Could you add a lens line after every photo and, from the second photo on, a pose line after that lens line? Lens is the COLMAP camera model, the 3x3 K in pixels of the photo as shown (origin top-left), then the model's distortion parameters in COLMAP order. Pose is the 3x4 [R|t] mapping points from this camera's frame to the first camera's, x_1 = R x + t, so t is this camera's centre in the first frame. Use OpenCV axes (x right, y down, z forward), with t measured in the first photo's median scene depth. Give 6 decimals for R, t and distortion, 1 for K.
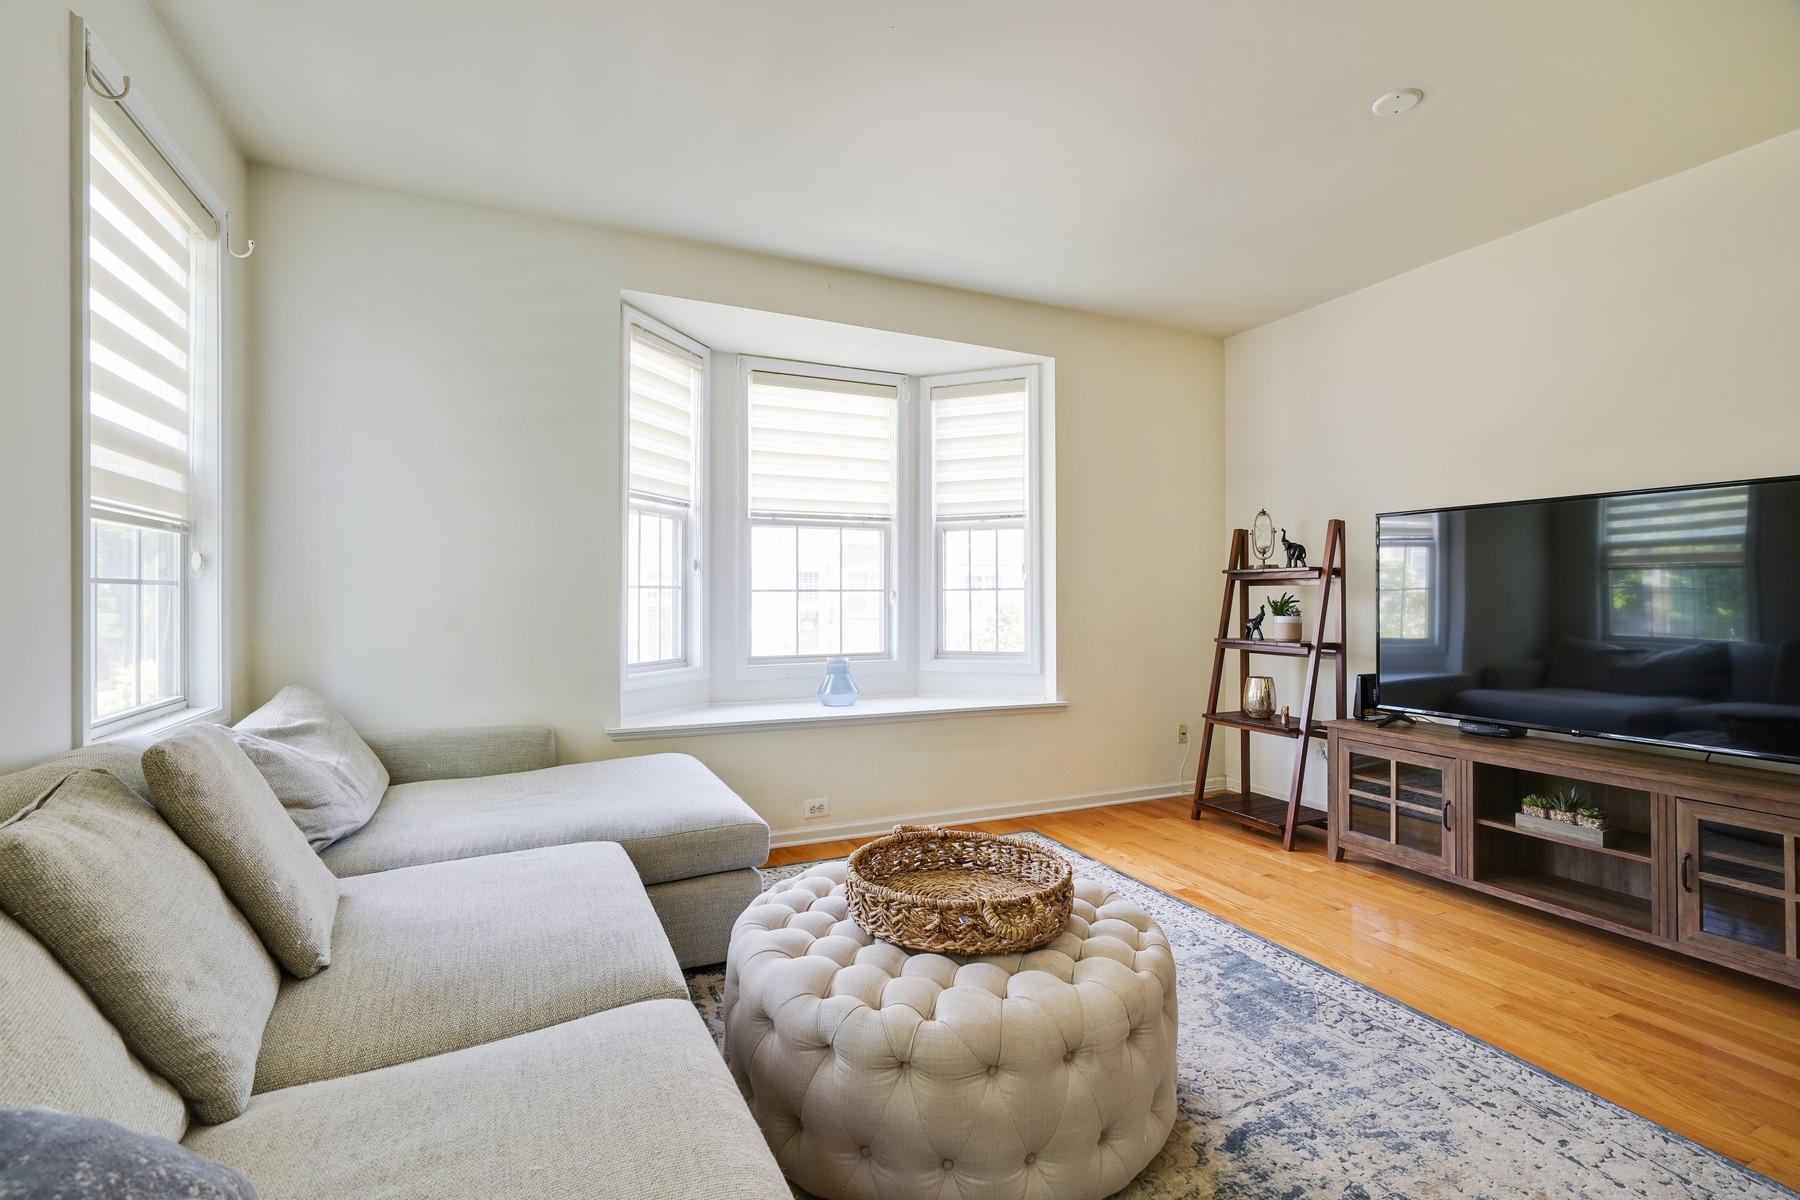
lens RADIAL K [[806.6, 0, 900.1], [0, 806.6, 592.2], [0, 0, 1]] dist [-0.001188, -0.000467]
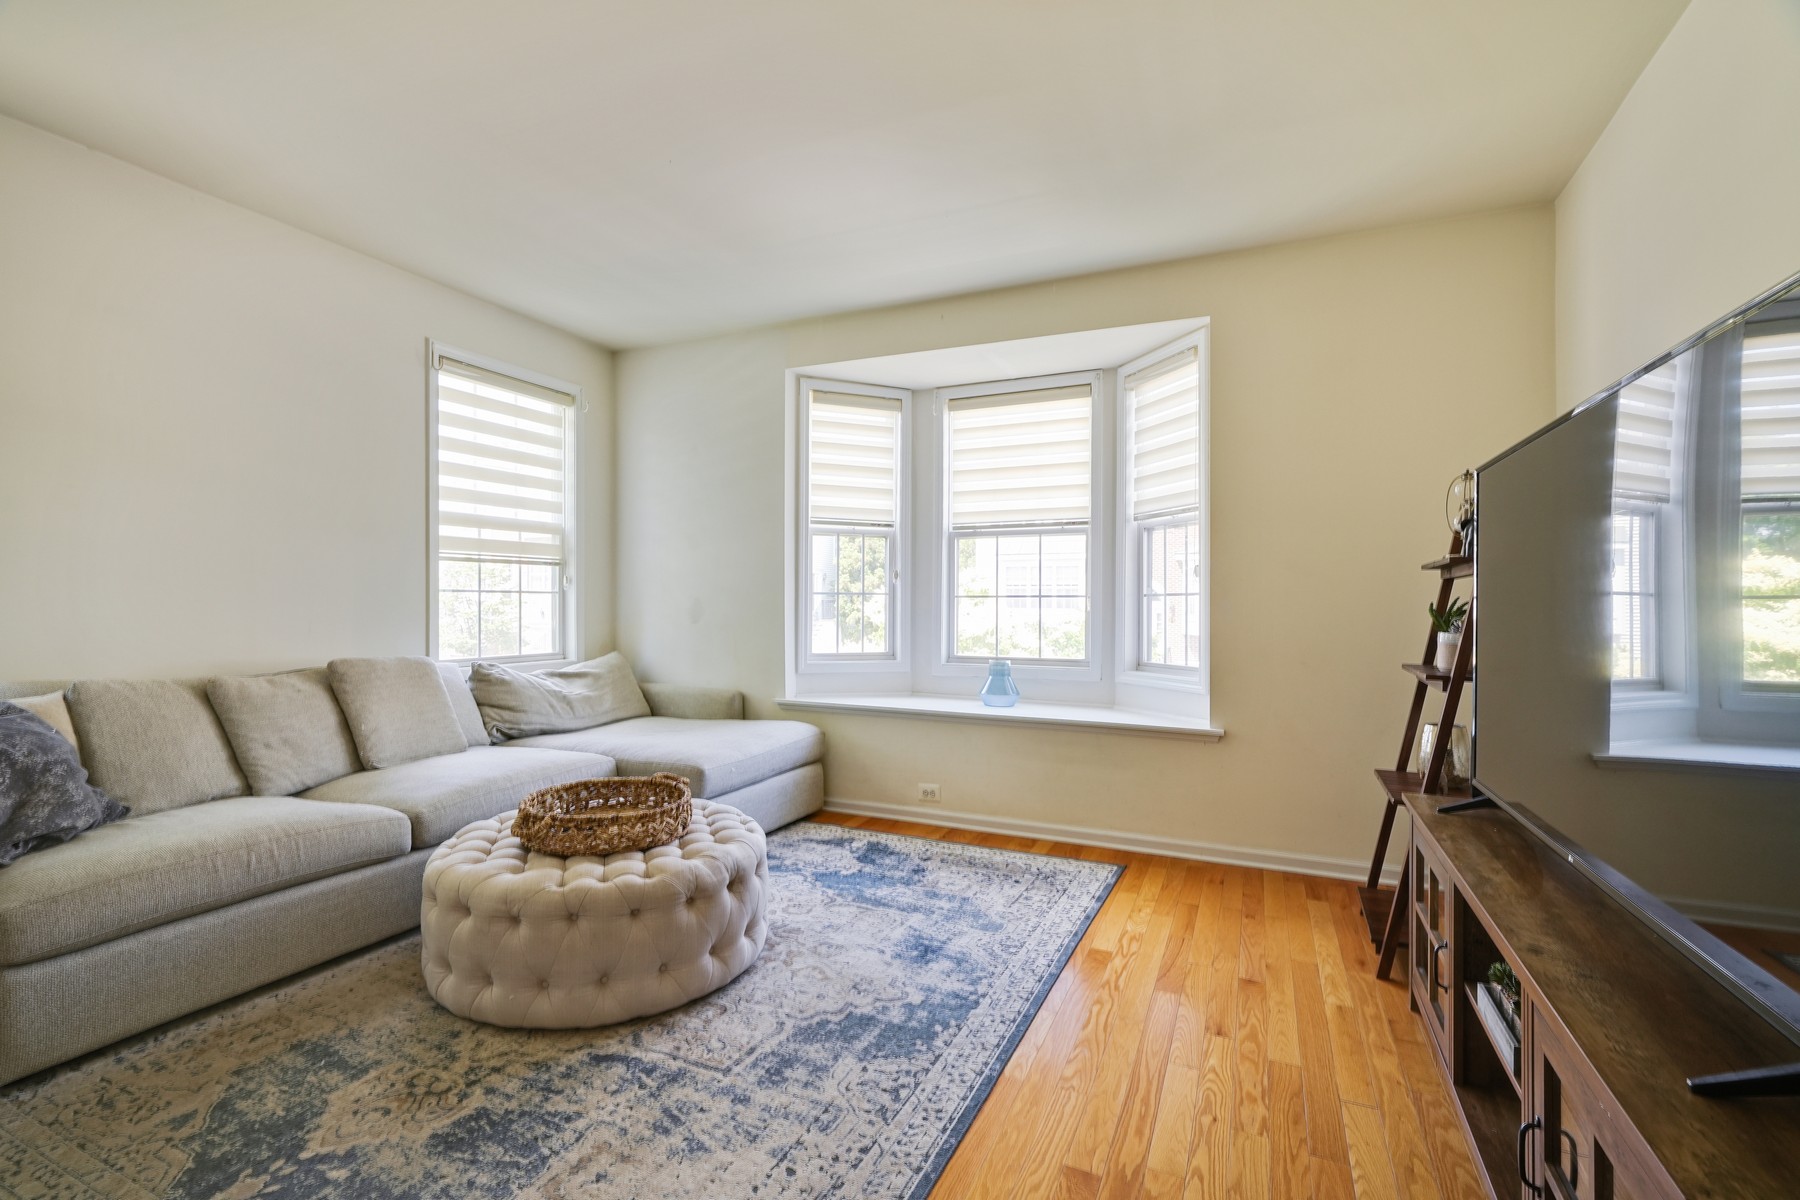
lens RADIAL K [[806.6, 0, 899.9], [0, 806.6, 602.6], [0, 0, 1]] dist [-0.001188, -0.000467]
pose [[0.655193, 0.002324, -0.755458, 0.647783], [-0.001335, 0.999997, 0.001919, 0.004287], [0.755460, -0.000249, 0.655194, 0.224314]]
